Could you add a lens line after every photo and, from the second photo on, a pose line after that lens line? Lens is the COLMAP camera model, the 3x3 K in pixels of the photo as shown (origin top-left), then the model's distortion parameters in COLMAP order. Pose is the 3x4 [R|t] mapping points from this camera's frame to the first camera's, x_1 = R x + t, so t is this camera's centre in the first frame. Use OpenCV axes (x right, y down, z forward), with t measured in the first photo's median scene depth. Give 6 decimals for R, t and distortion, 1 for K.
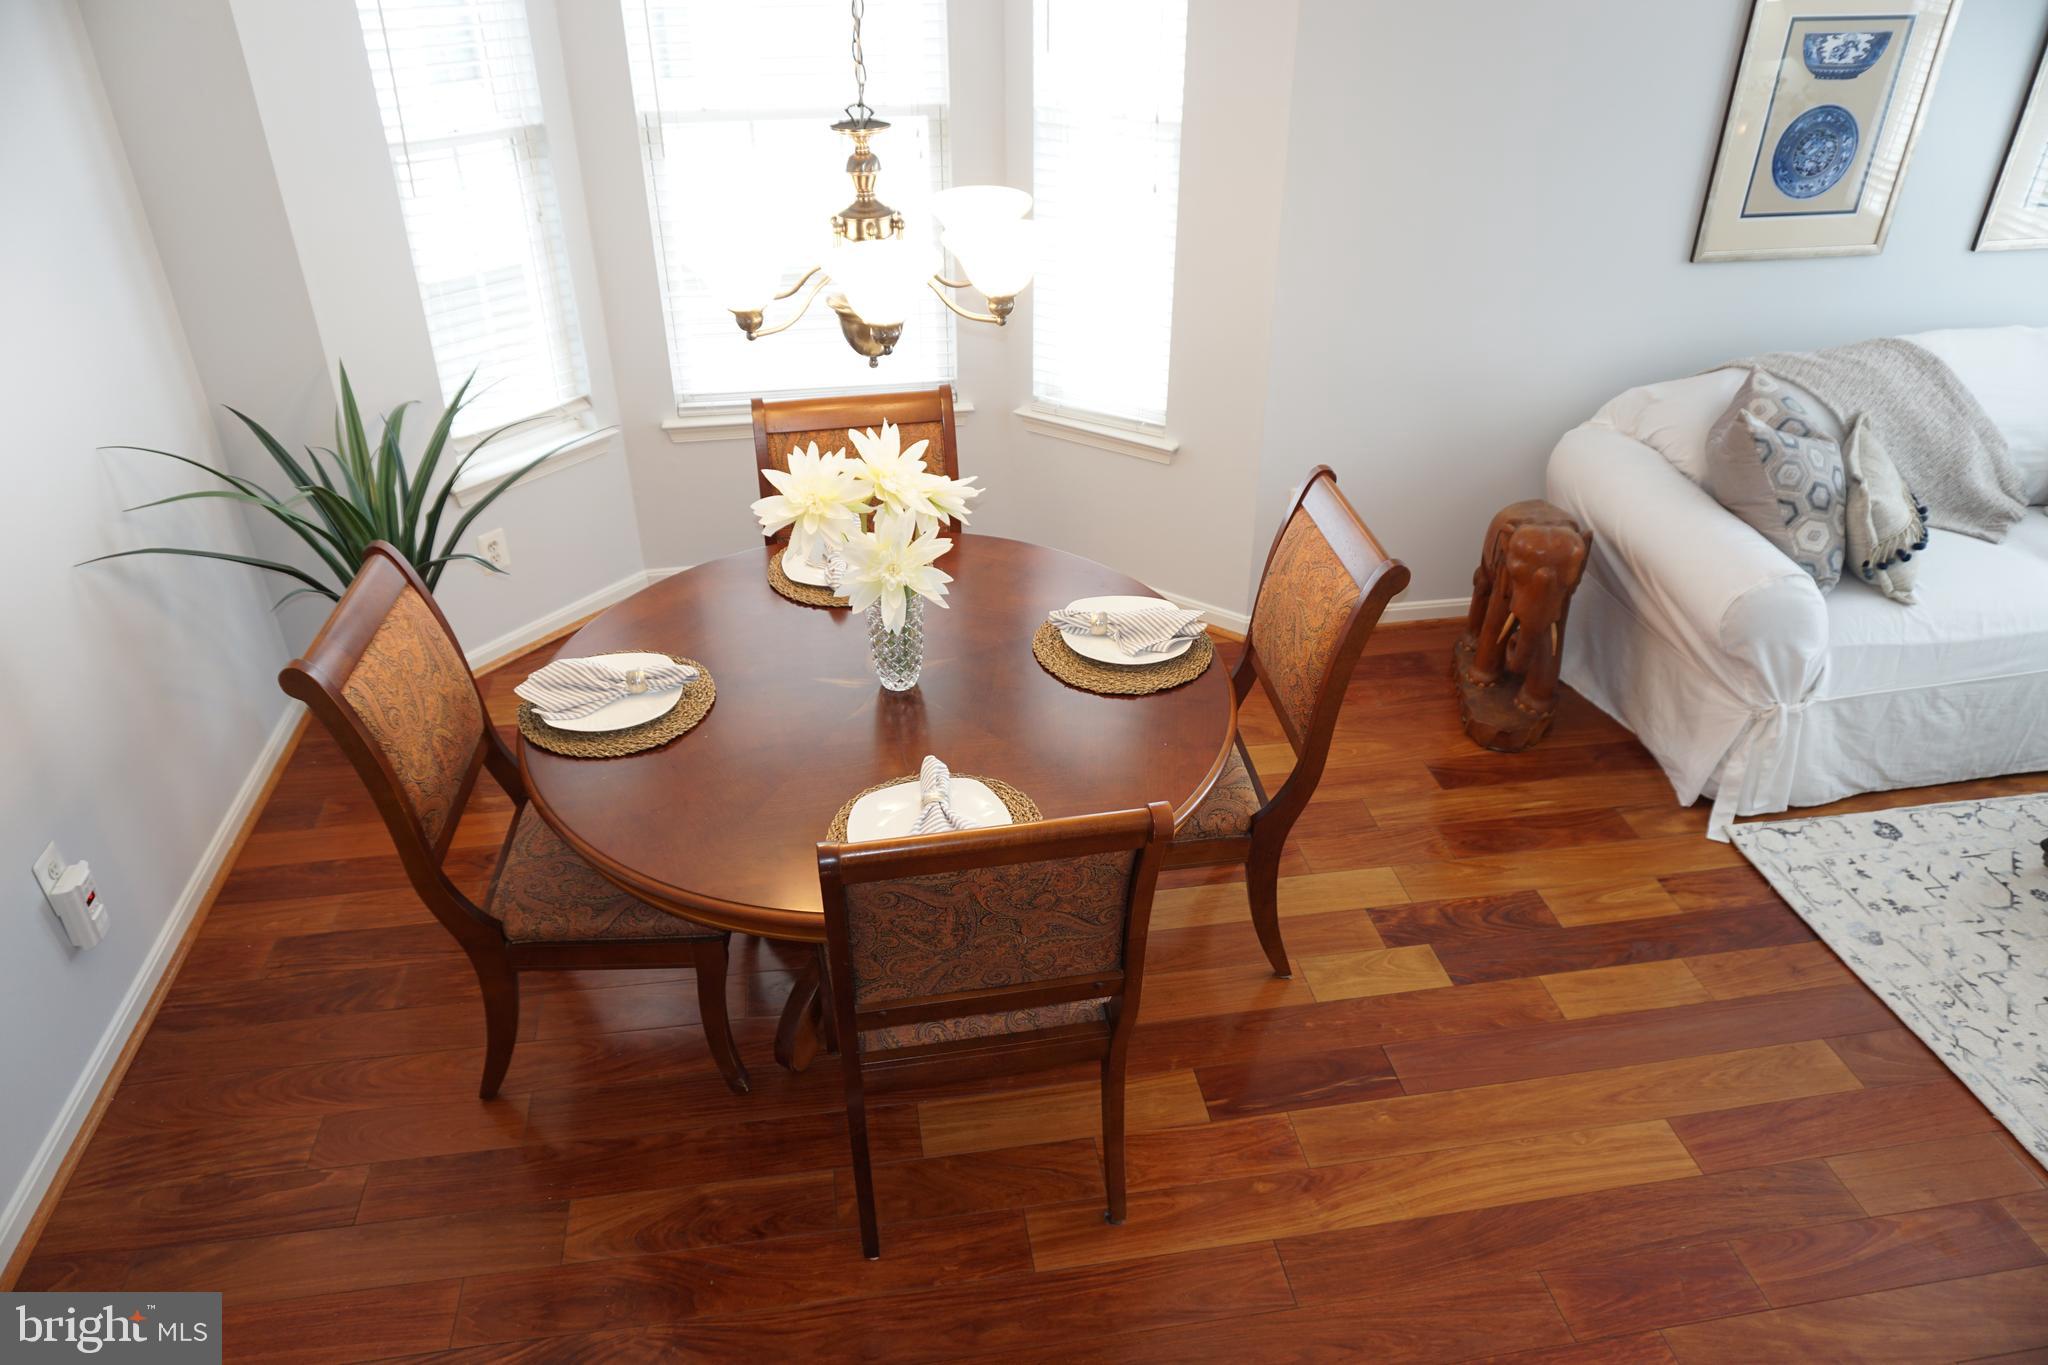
lens RADIAL K [[1353.5, 0, 1024.0], [0, 1353.5, 682.5], [0, 0, 1]] dist [-0.058378, 0.033589]
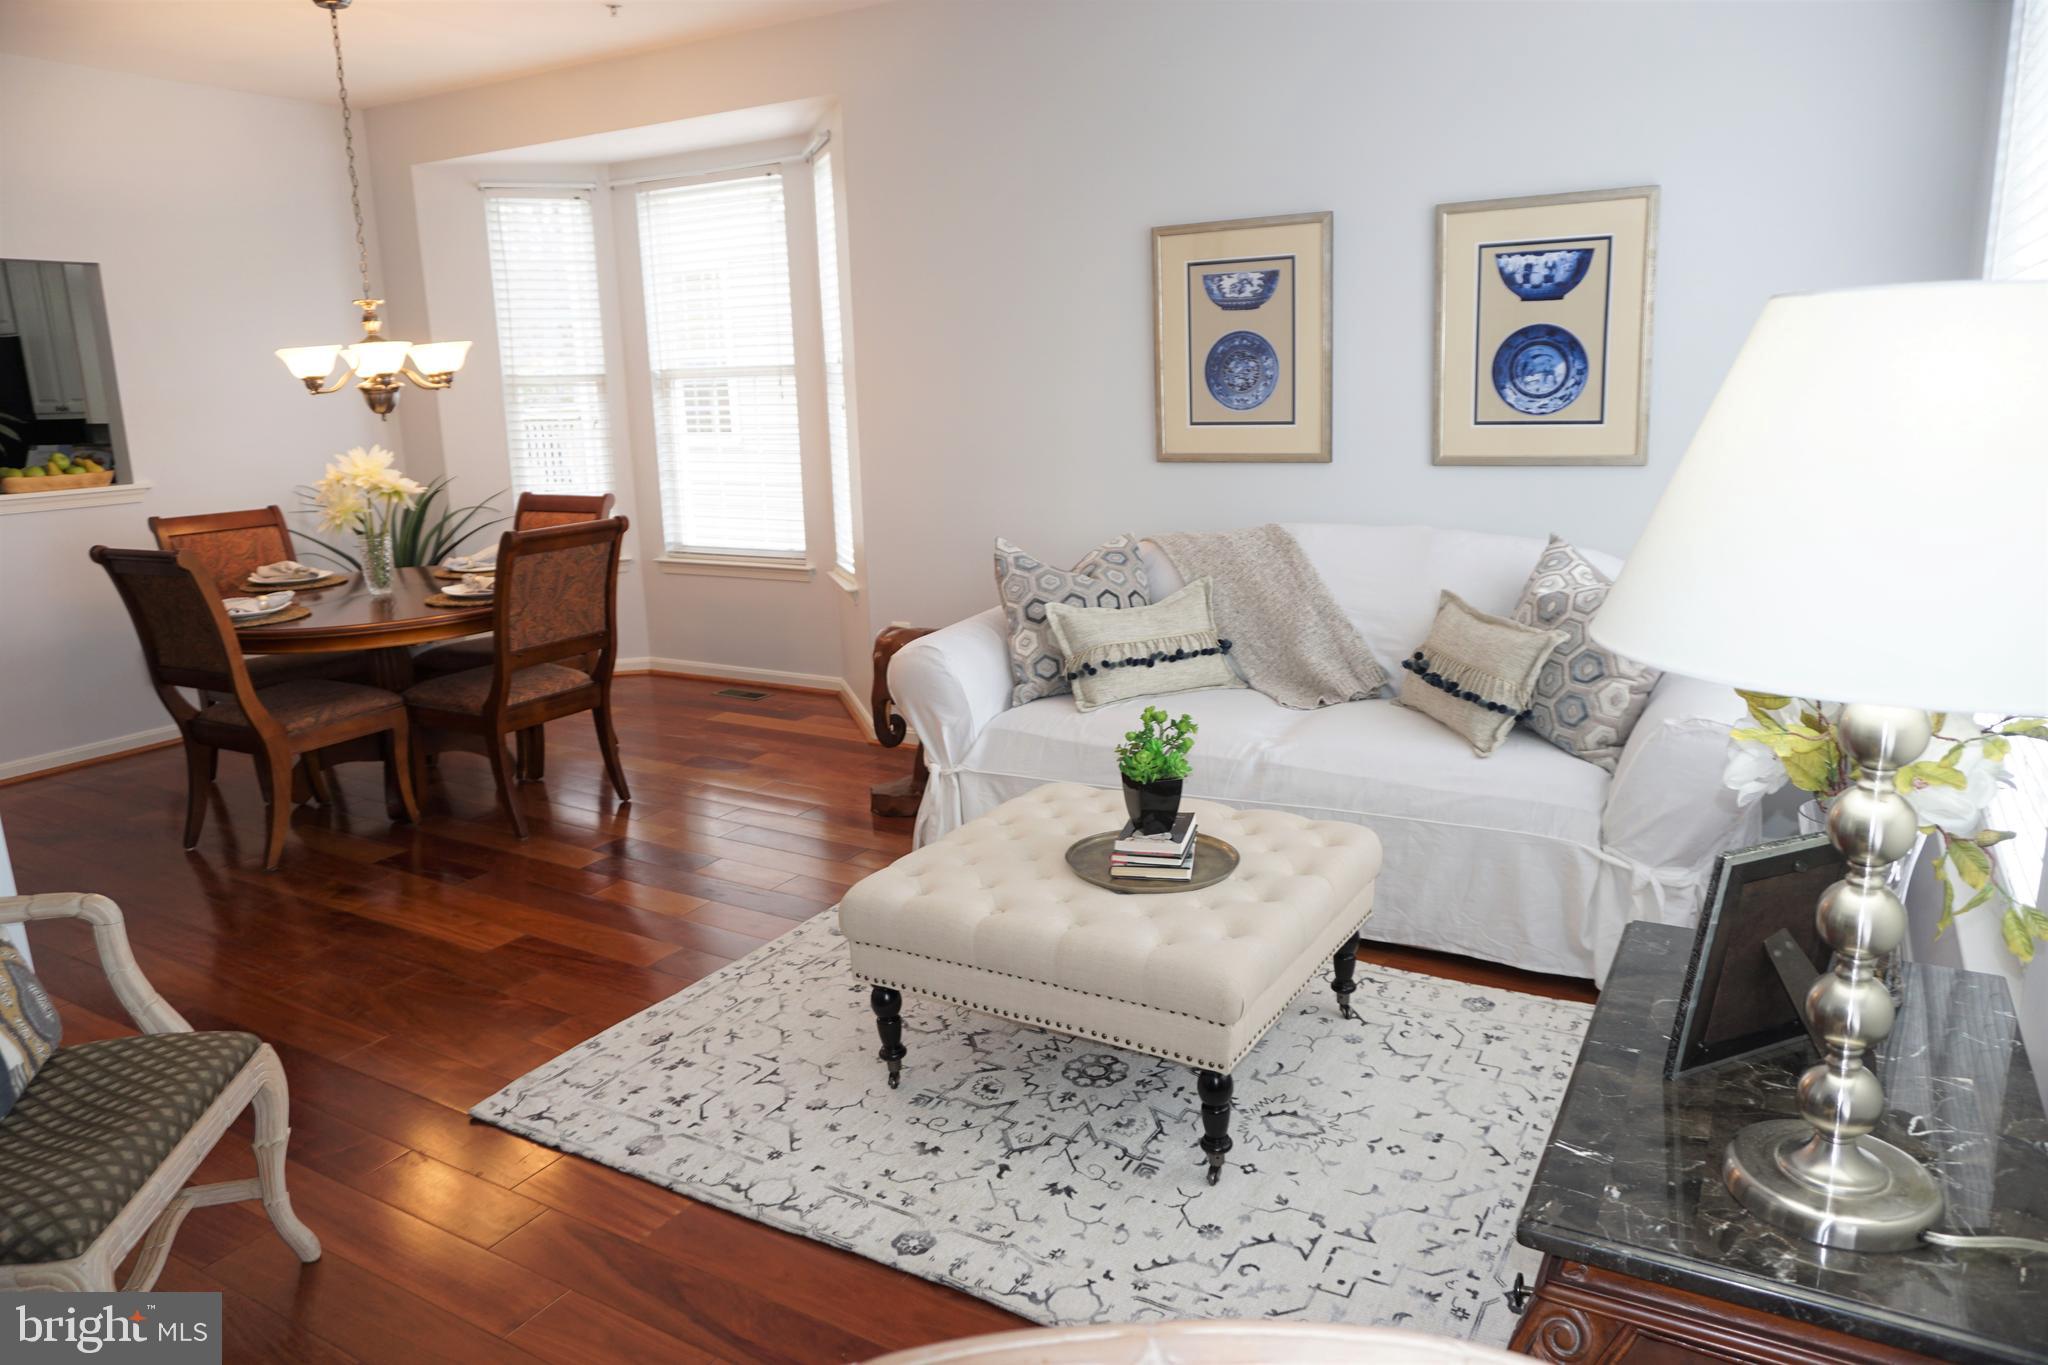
lens RADIAL K [[1353.5, 0, 1024.0], [0, 1353.5, 682.5], [0, 0, 1]] dist [-0.058378, 0.033589]
pose [[0.776602, 0.122409, -0.617985, 1.310380], [-0.309383, 0.928610, -0.204854, 0.162837], [0.548791, 0.350284, 0.759032, 0.110583]]
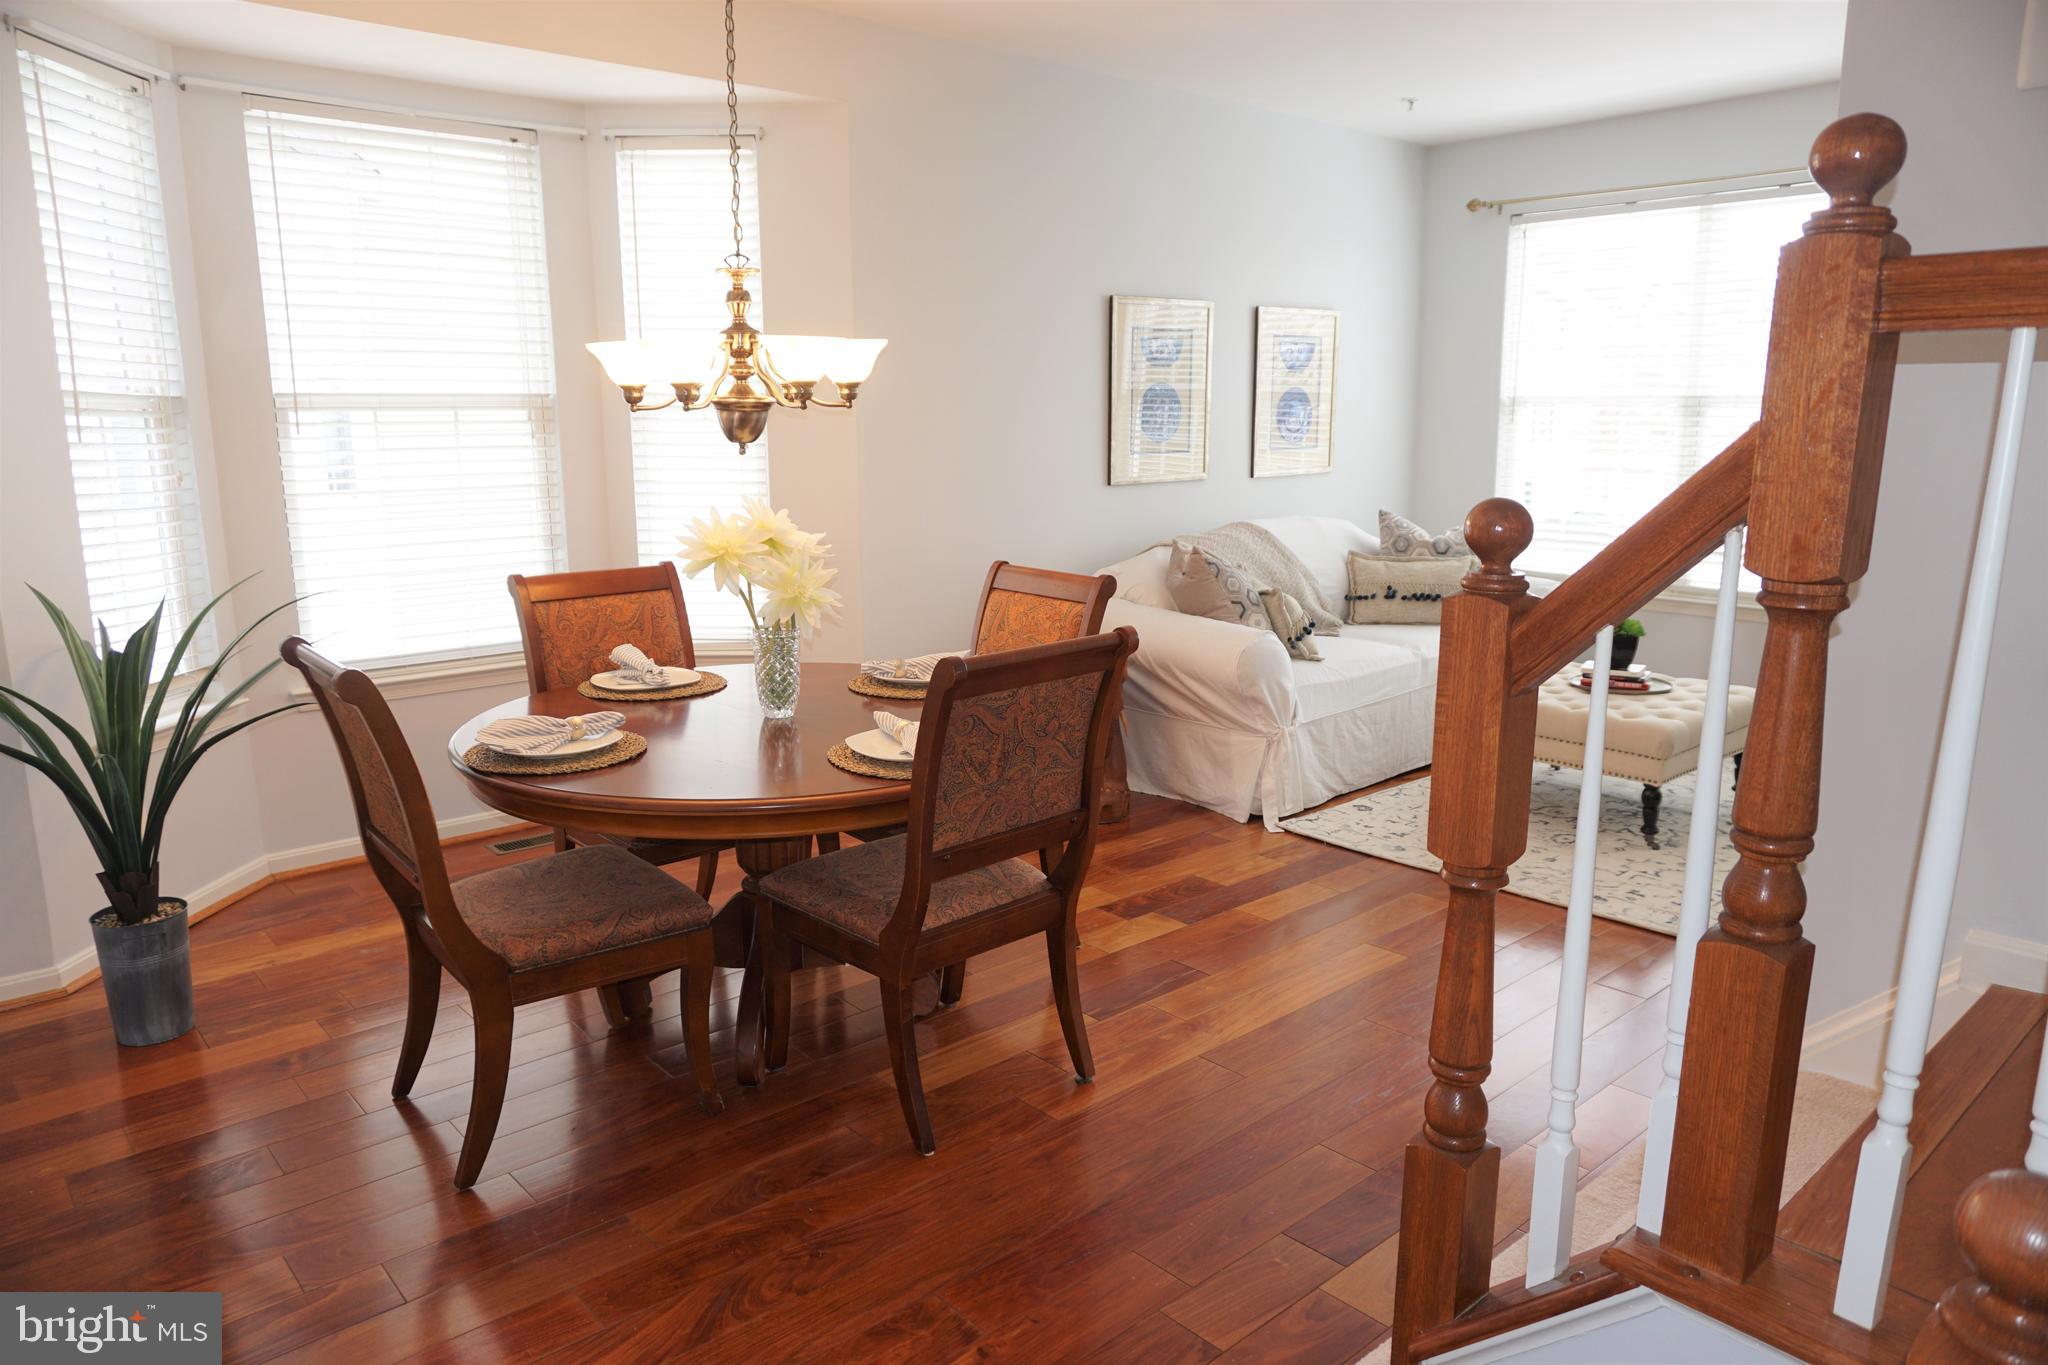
lens RADIAL K [[1353.5, 0, 1024.0], [0, 1353.5, 682.5], [0, 0, 1]] dist [-0.058378, 0.033589]
pose [[0.841891, -0.107697, 0.528792, -0.409721], [0.285498, 0.920411, -0.267086, 0.269499], [-0.457942, 0.375826, 0.805633, -0.053859]]
